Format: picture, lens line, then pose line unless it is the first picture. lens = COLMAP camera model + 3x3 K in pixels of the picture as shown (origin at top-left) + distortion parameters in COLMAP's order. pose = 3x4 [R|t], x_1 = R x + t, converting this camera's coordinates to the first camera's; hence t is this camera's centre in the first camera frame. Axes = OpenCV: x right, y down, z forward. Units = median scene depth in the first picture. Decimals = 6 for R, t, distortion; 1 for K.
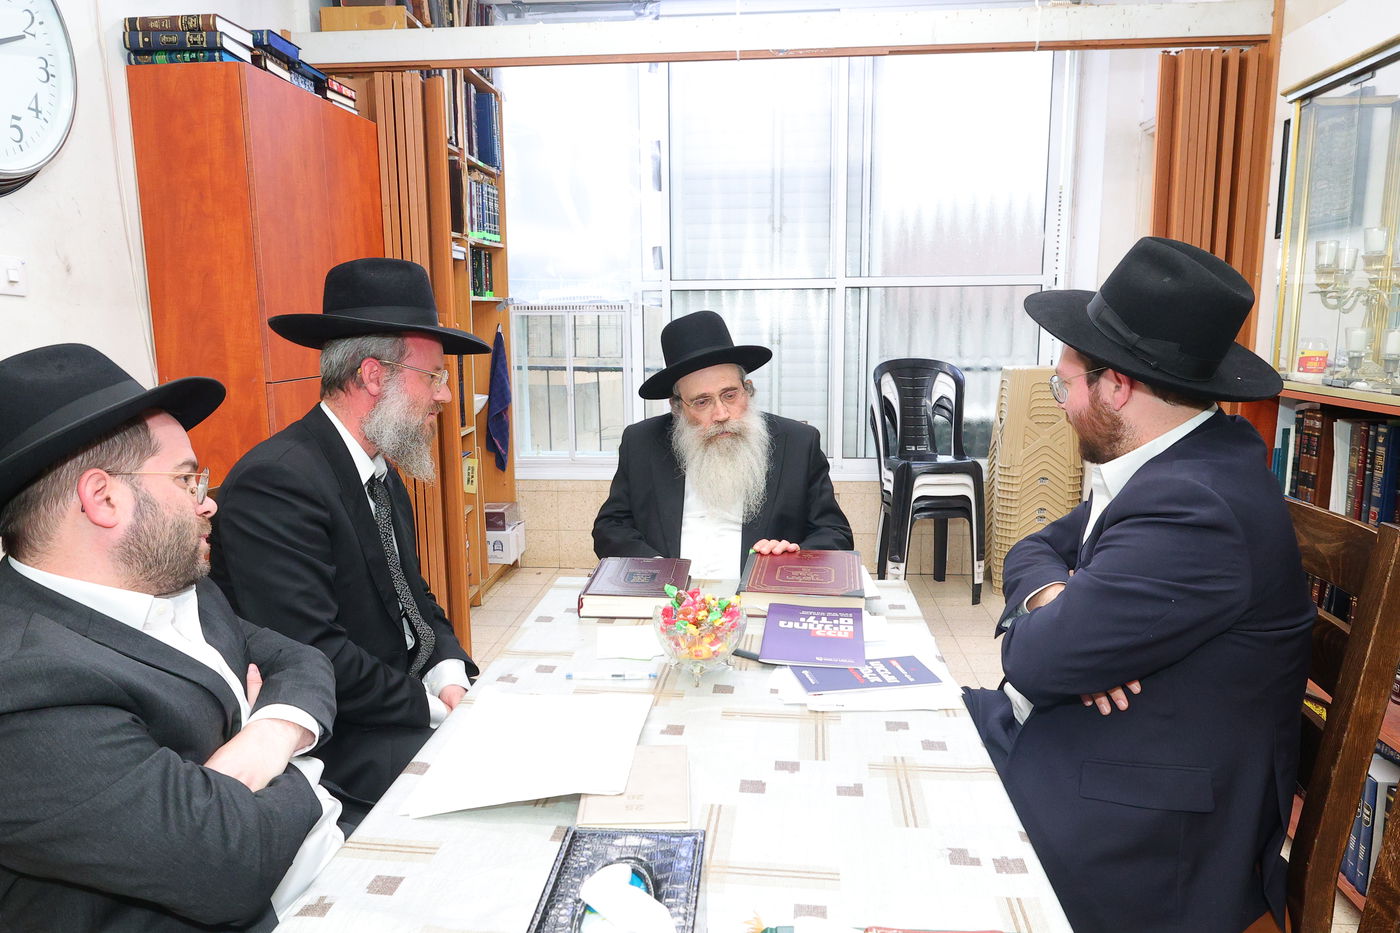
lens RADIAL K [[944.1, 0, 701.3], [0, 944.1, 472.5], [0, 0, 1]] dist [-0.003800, 0.001588]
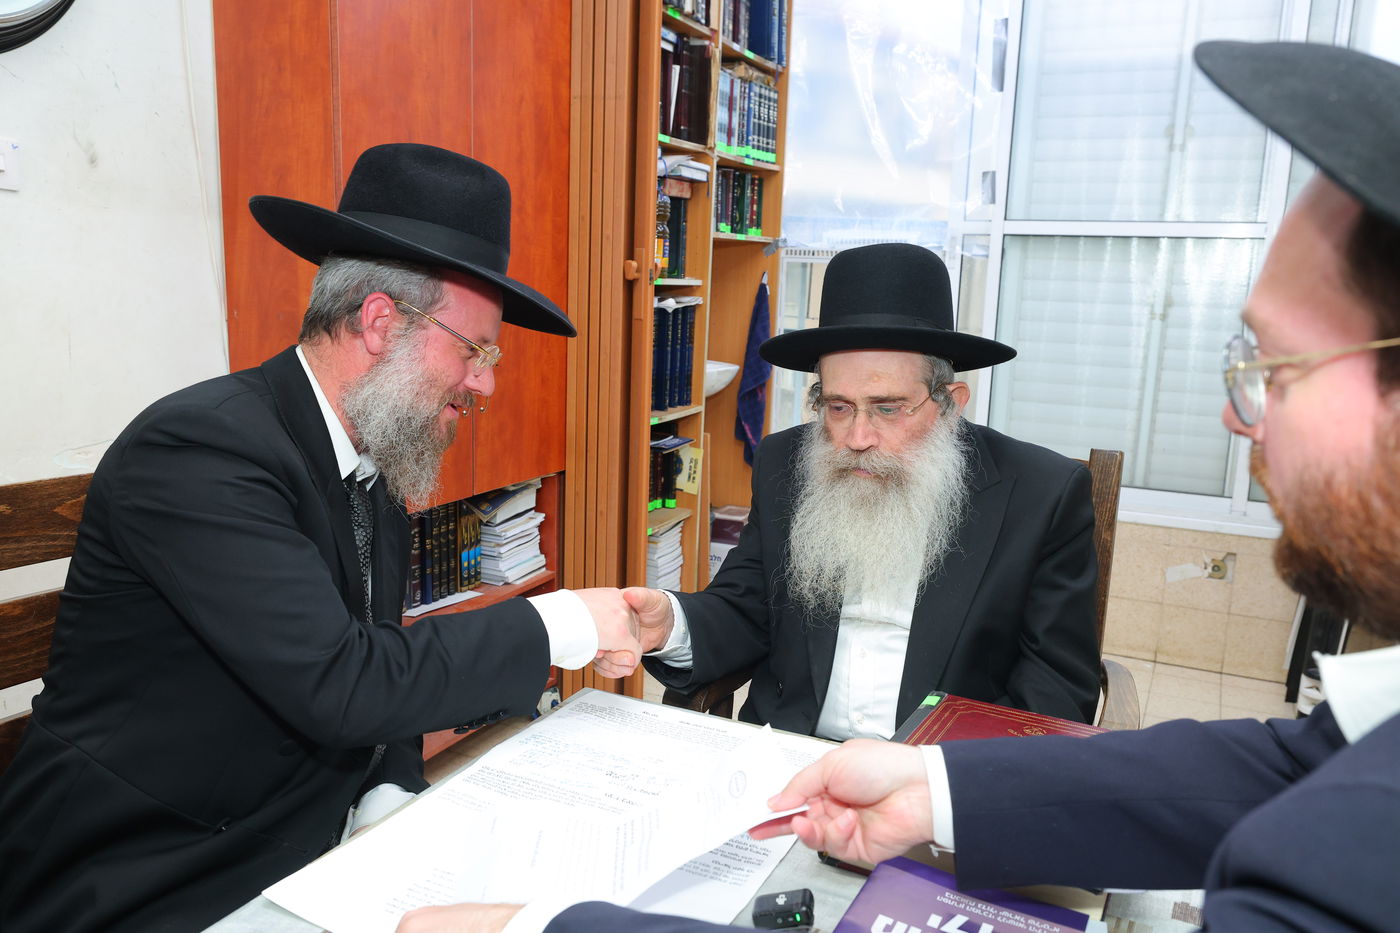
lens RADIAL K [[1089.1, 0, 701.2], [0, 1089.1, 472.0], [0, 0, 1]] dist [0.002666, -0.005735]
pose [[0.933505, 0.104049, -0.343137, 0.093460], [-0.099928, 0.994551, 0.029721, -0.033918], [0.344359, 0.006544, 0.938815, 0.287315]]
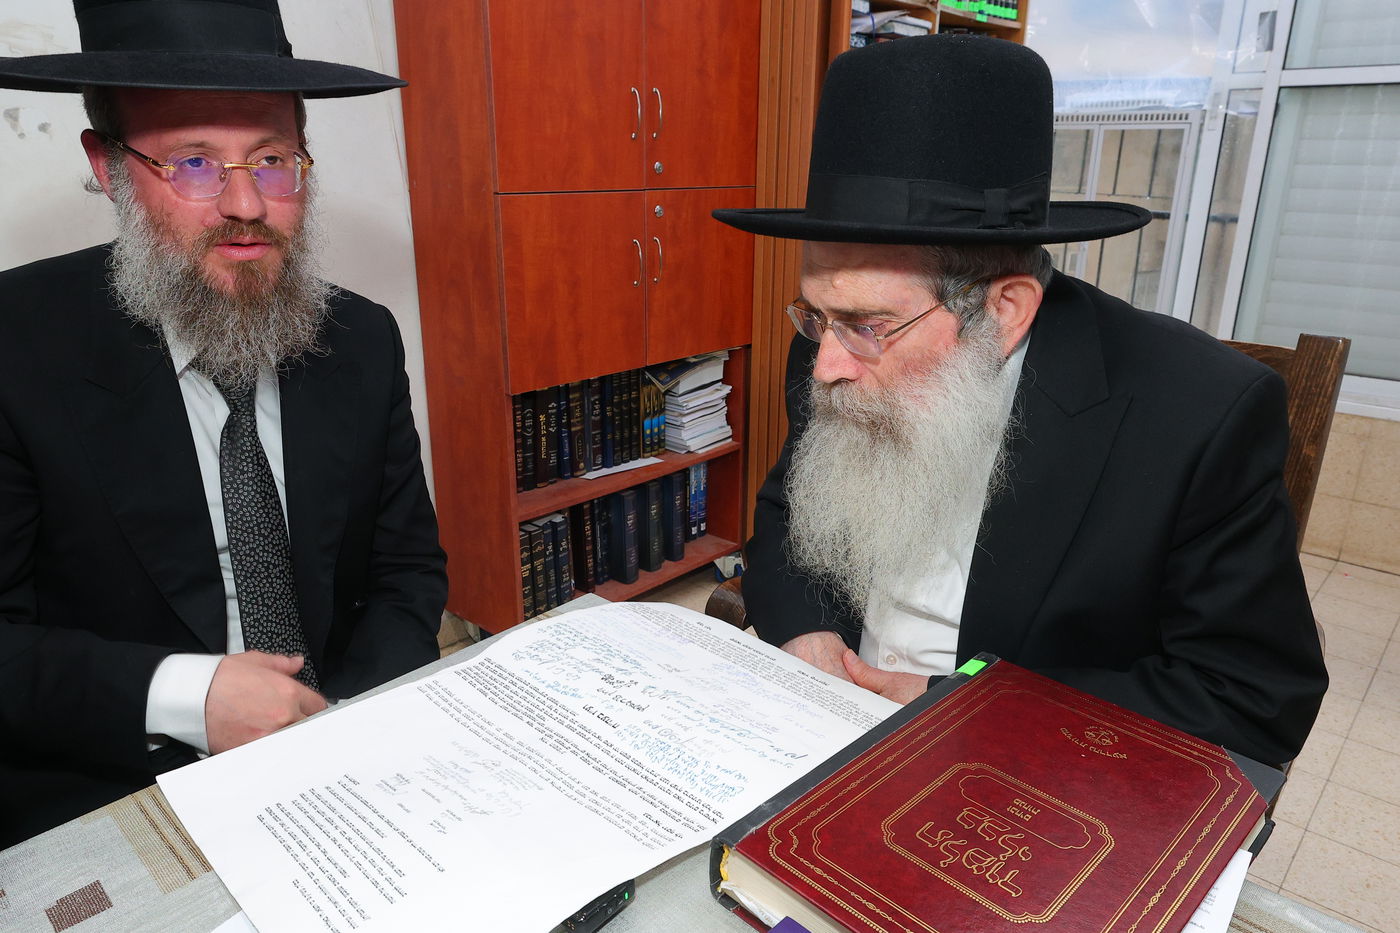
lens RADIAL K [[944.1, 0, 700.9], [0, 944.1, 474.2], [0, 0, 1]] dist [-0.003800, 0.001588]
pose [[0.793980, 0.208399, -0.571109, 0.123937], [-0.115774, 0.974050, 0.194480, -0.040807], [0.596819, -0.088293, 0.797503, 0.459025]]
